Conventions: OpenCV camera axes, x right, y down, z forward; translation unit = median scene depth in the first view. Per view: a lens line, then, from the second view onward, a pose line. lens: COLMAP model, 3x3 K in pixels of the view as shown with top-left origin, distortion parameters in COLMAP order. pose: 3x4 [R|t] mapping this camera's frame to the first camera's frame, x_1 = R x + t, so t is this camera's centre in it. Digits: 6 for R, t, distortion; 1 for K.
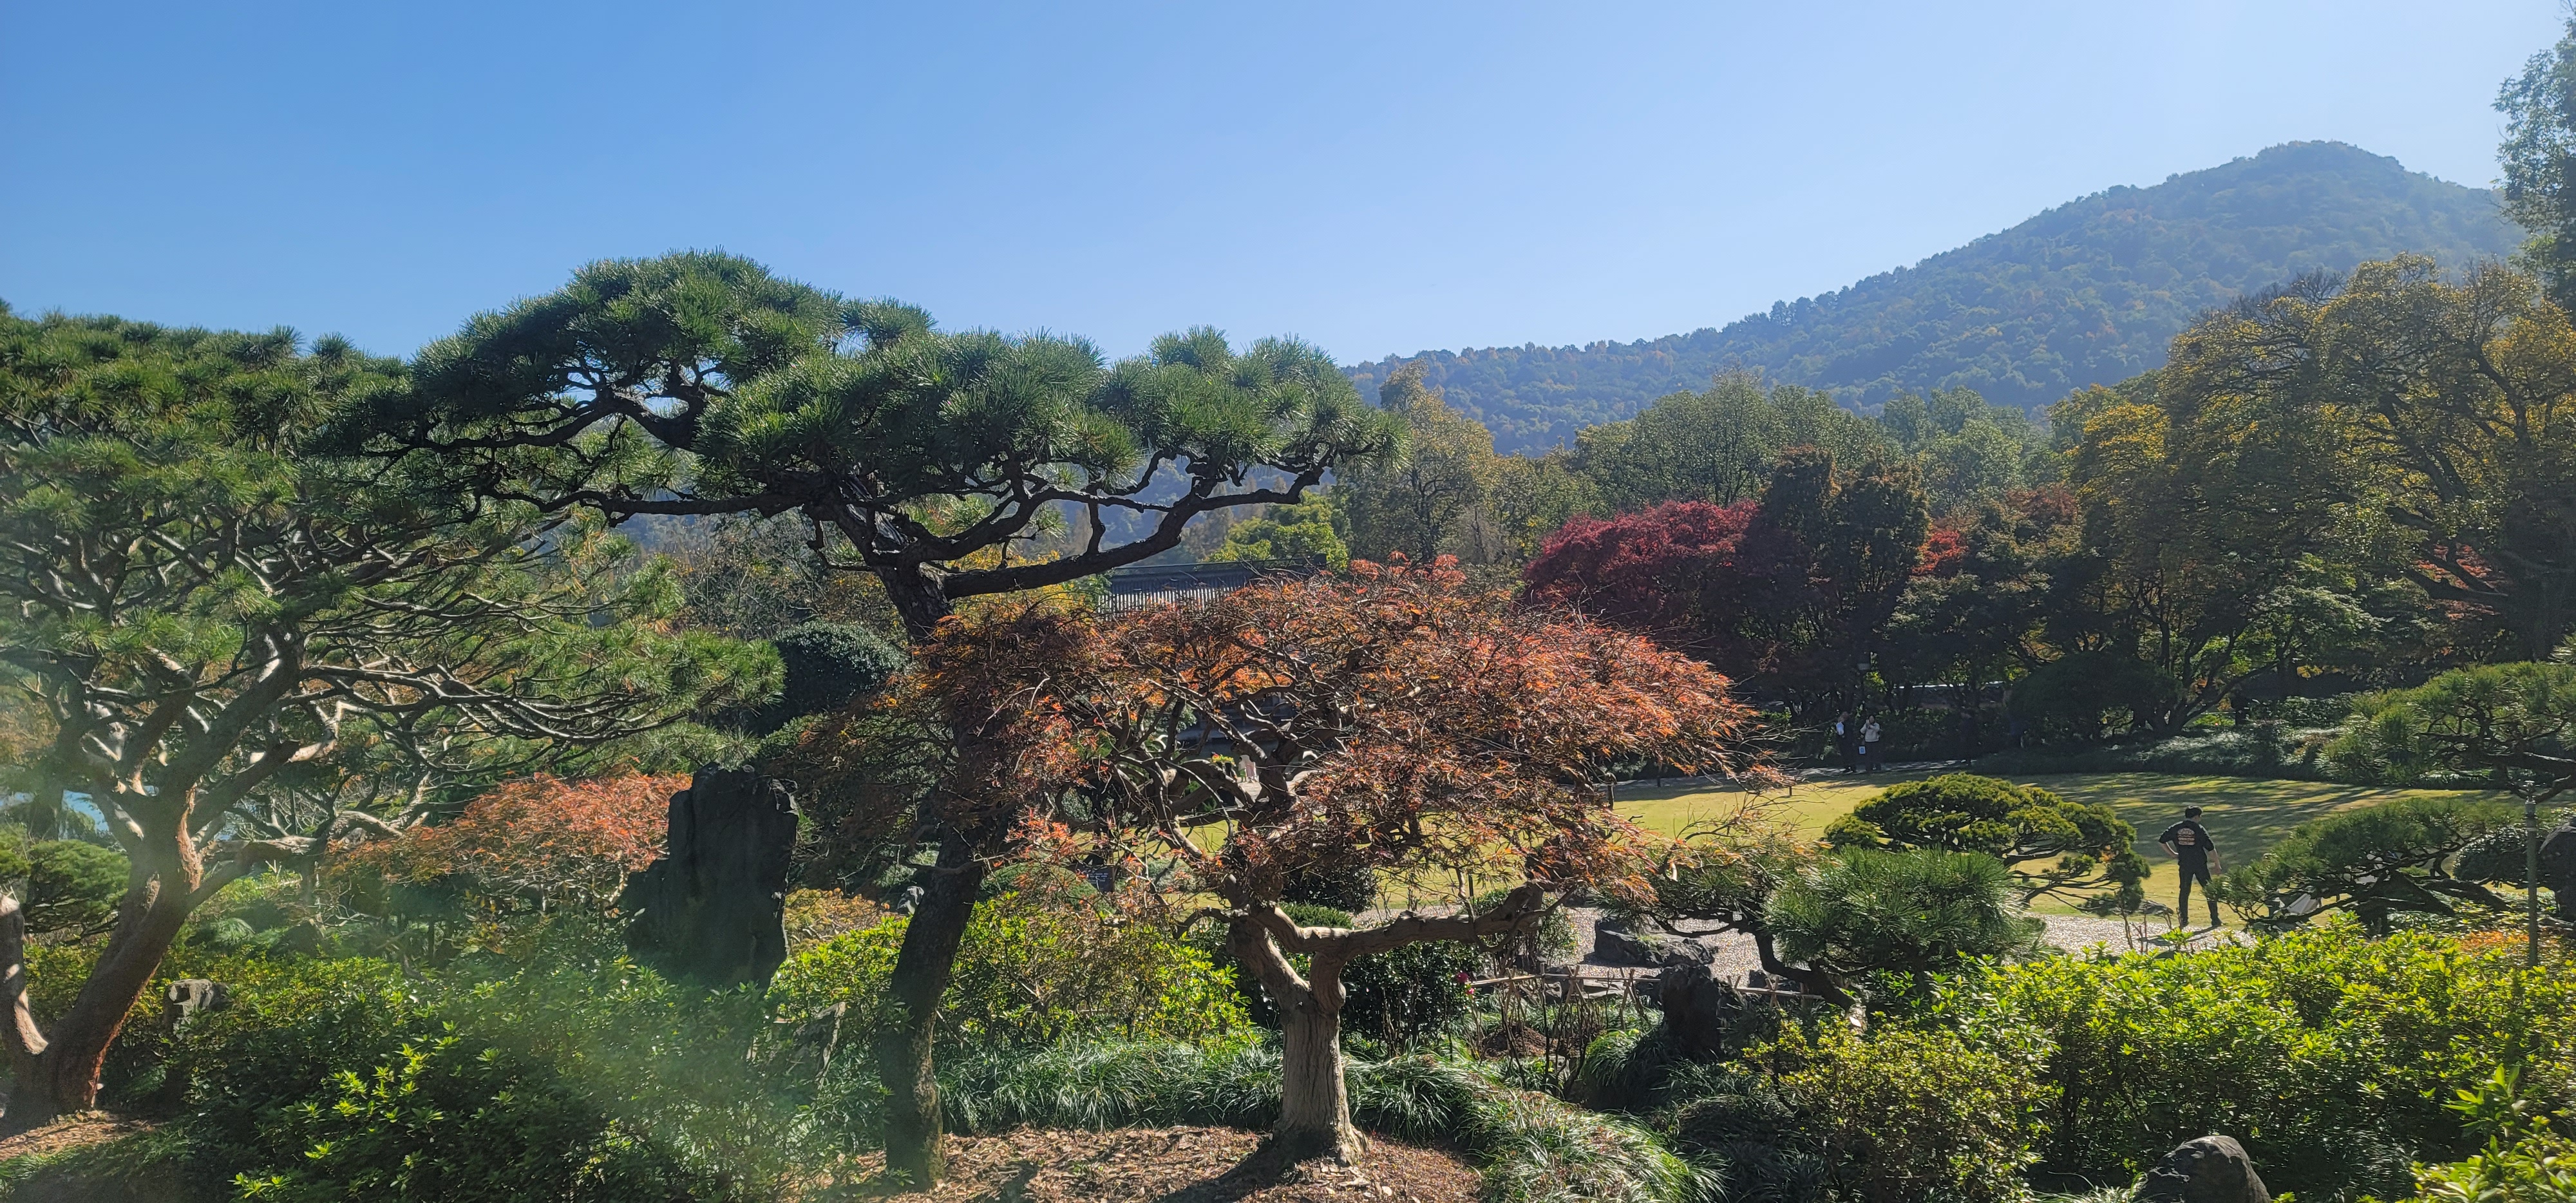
lens RADIAL K [[1830.5, 0, 1286.7], [0, 1830.5, 636.0], [0, 0, 1]] dist [0.106998, -0.100601]
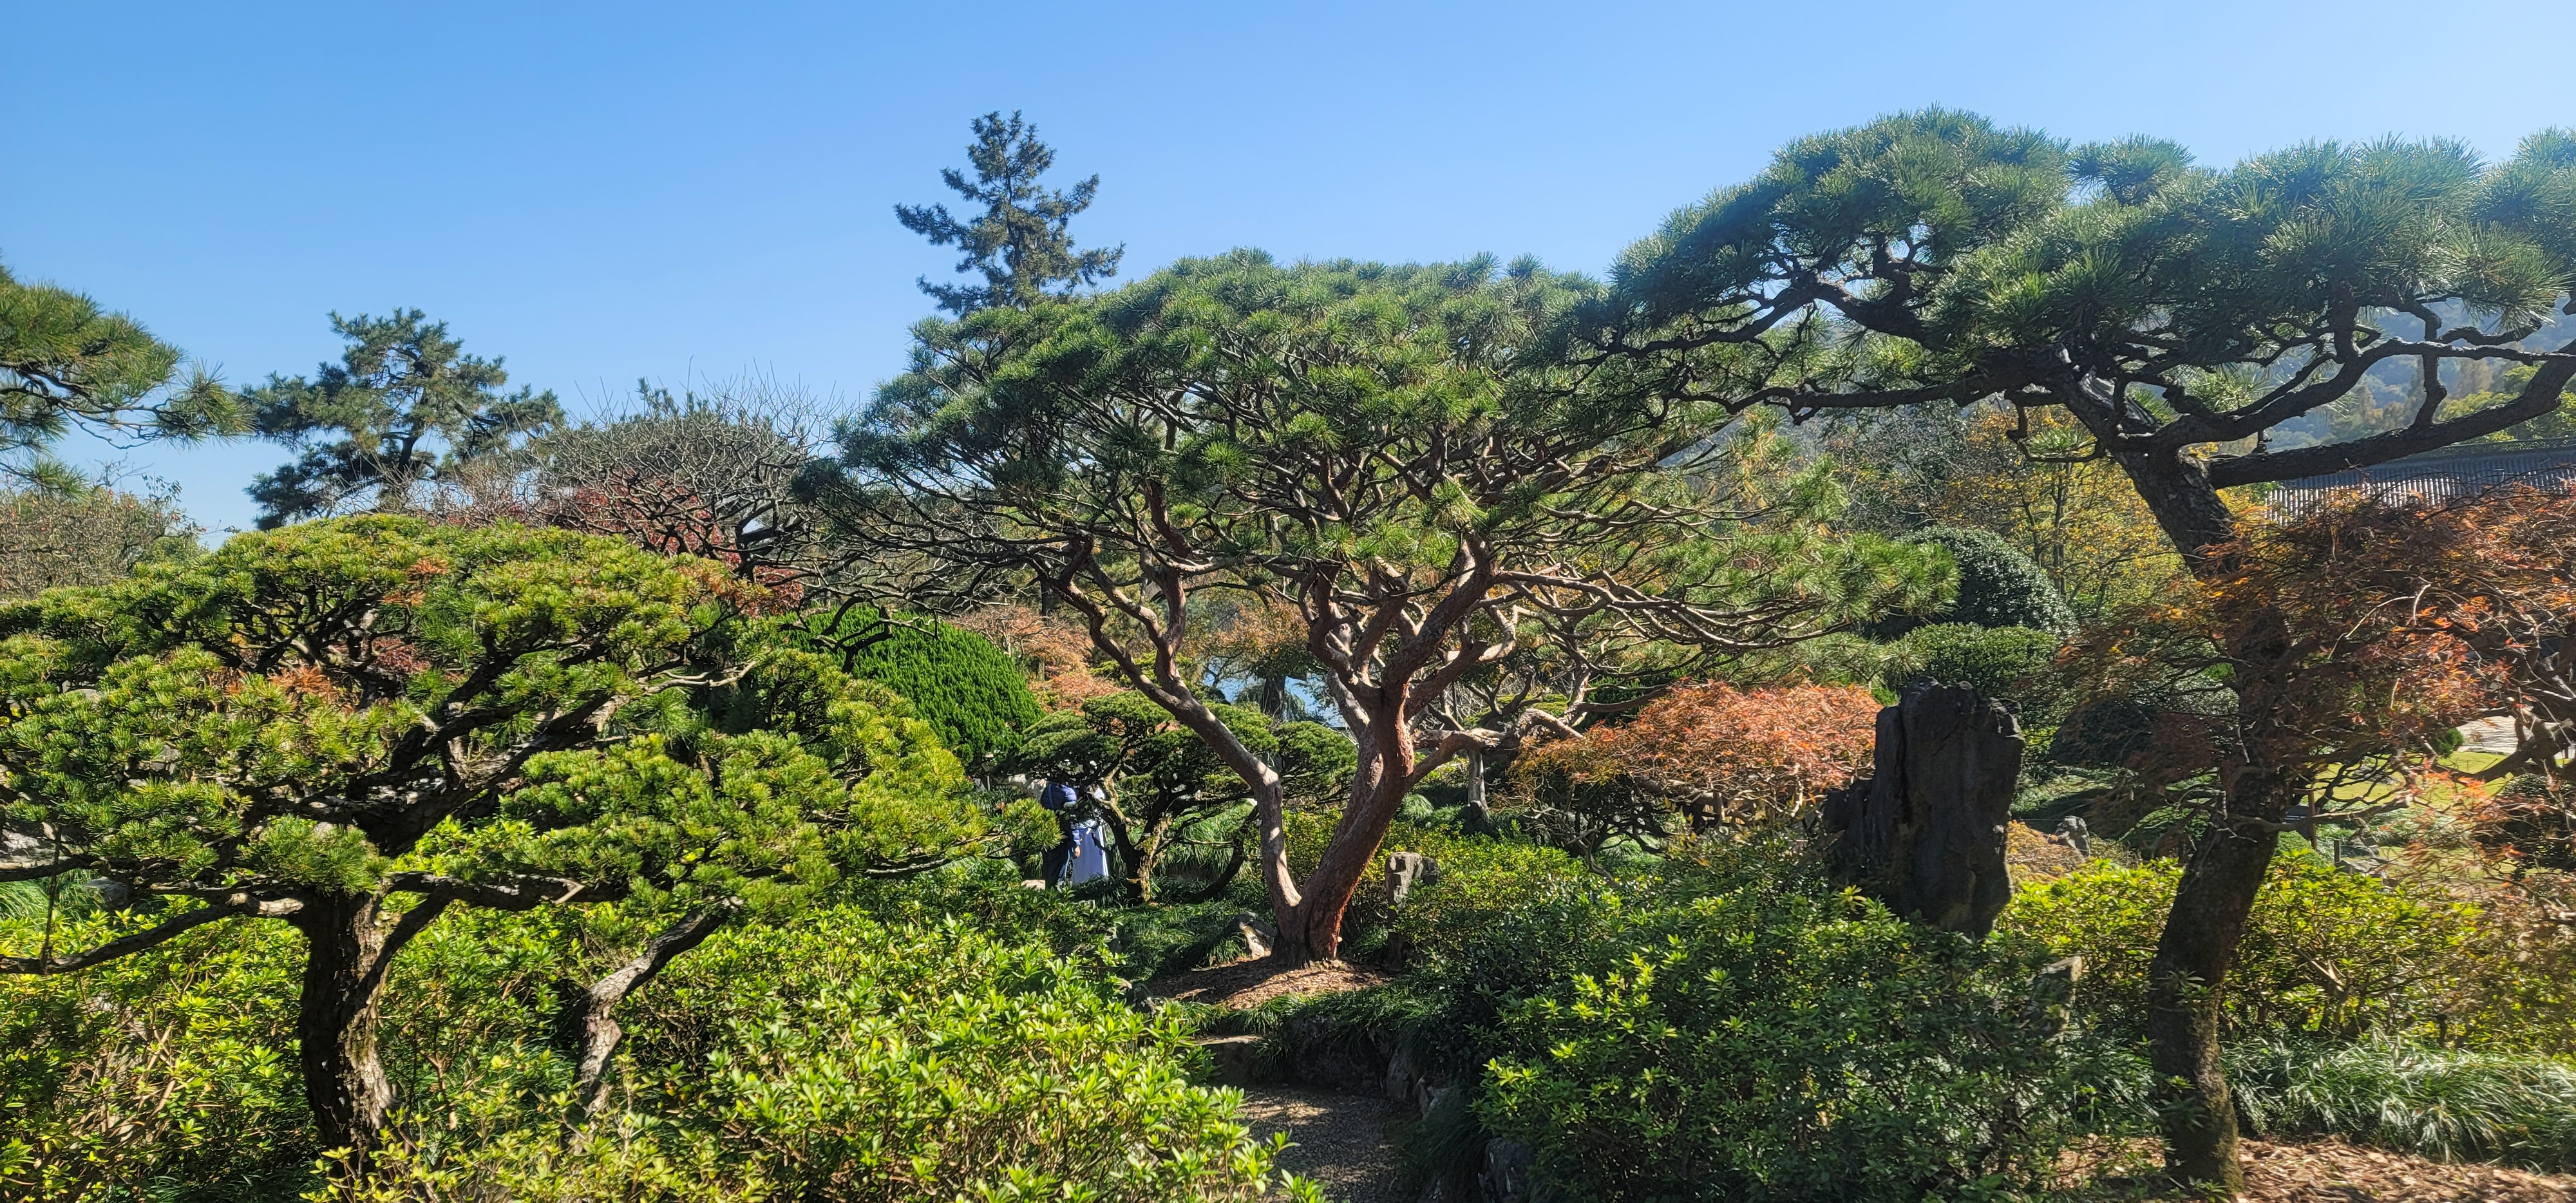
lens RADIAL K [[1823.2, 0, 1288.0], [0, 1823.2, 601.5], [0, 0, 1]] dist [-0.000398, -0.001826]
pose [[0.843232, 0.007918, -0.537491, -0.079462], [0.008903, 0.999549, 0.028692, 0.002477], [0.537476, -0.028979, 0.842781, 0.069402]]
